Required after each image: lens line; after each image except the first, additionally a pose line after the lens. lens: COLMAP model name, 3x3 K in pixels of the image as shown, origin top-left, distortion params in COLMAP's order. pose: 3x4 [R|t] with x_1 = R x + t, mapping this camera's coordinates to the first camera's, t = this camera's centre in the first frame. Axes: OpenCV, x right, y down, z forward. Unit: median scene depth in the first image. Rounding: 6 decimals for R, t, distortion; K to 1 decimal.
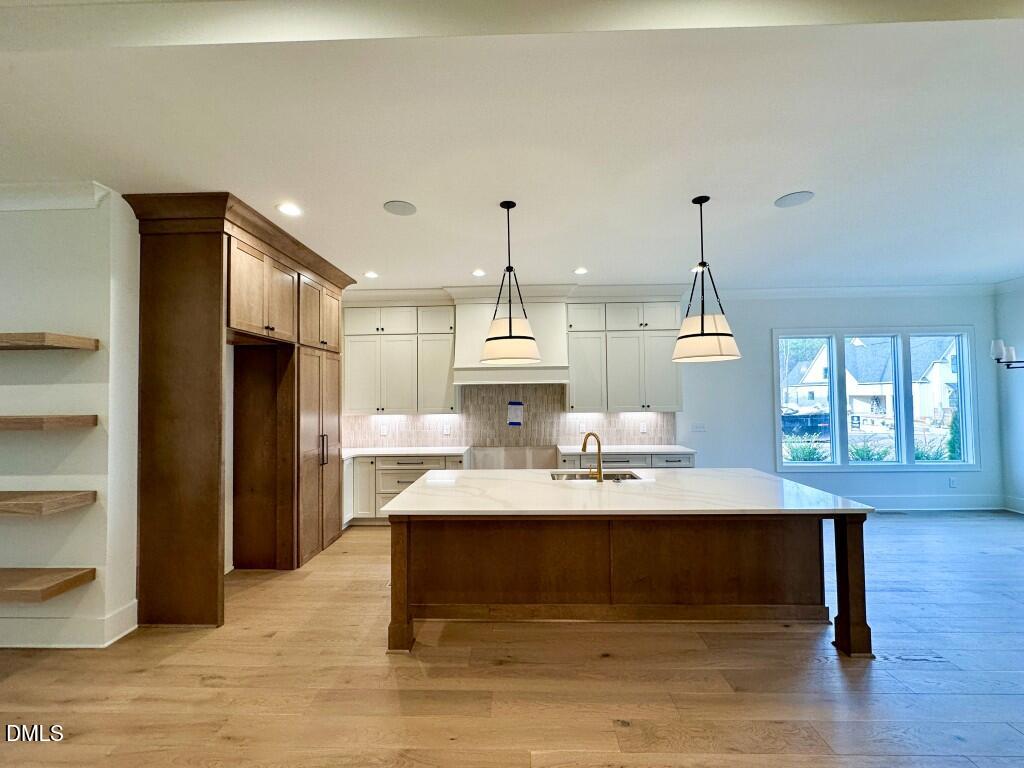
lens RADIAL K [[409.8, 0, 512.0], [0, 409.8, 384.0], [0, 0, 1]] dist [-0.000896, -0.000007]
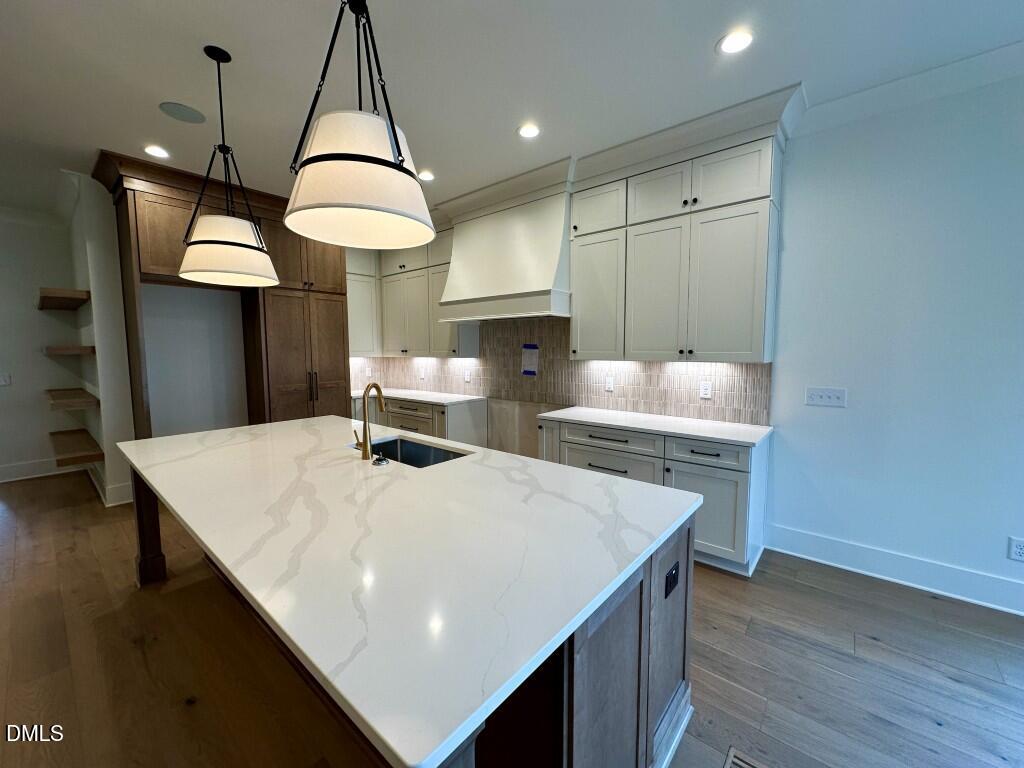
lens RADIAL K [[409.8, 0, 512.0], [0, 409.8, 384.0], [0, 0, 1]] dist [-0.000896, -0.000007]
pose [[0.779438, 0.063244, -0.623279, 0.557832], [0.012015, 0.993199, 0.115805, 0.034049], [0.626364, -0.097751, 0.773378, 0.460347]]
